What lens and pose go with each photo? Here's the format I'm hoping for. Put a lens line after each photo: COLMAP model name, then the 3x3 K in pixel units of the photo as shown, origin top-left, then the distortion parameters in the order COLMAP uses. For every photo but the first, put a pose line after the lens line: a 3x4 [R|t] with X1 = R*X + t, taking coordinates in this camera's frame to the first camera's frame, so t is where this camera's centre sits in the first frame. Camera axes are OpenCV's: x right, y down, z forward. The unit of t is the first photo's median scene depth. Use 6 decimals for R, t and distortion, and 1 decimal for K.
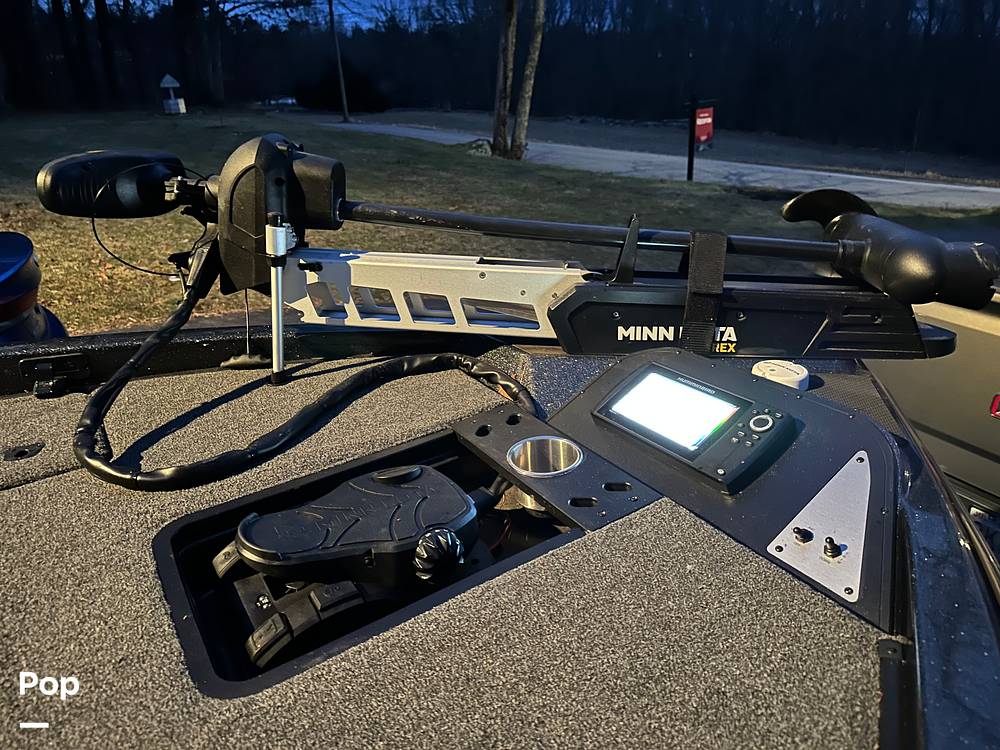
lens RADIAL K [[640.7, 0, 503.8], [0, 640.7, 371.9], [0, 0, 1]] dist [0.047871, -0.047009]
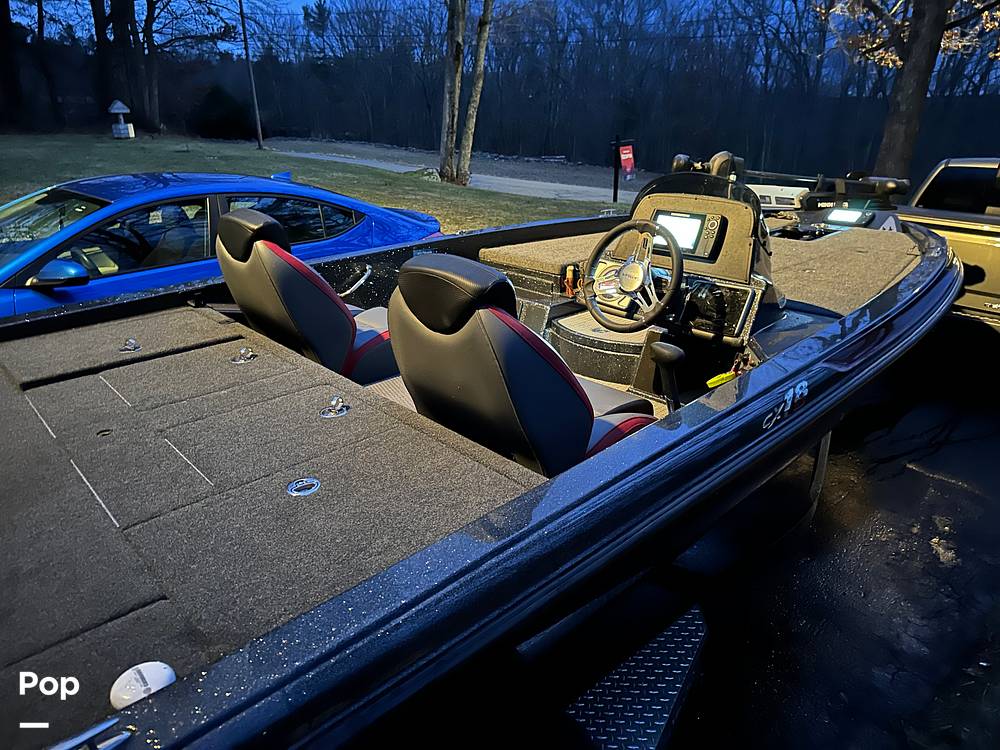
lens RADIAL K [[640.7, 0, 503.8], [0, 640.7, 371.9], [0, 0, 1]] dist [0.047871, -0.047009]
pose [[0.982934, -0.037694, 0.180055, -0.127976], [0.045924, 0.998072, -0.041763, 0.053849], [-0.178134, 0.049319, 0.982770, -0.126637]]
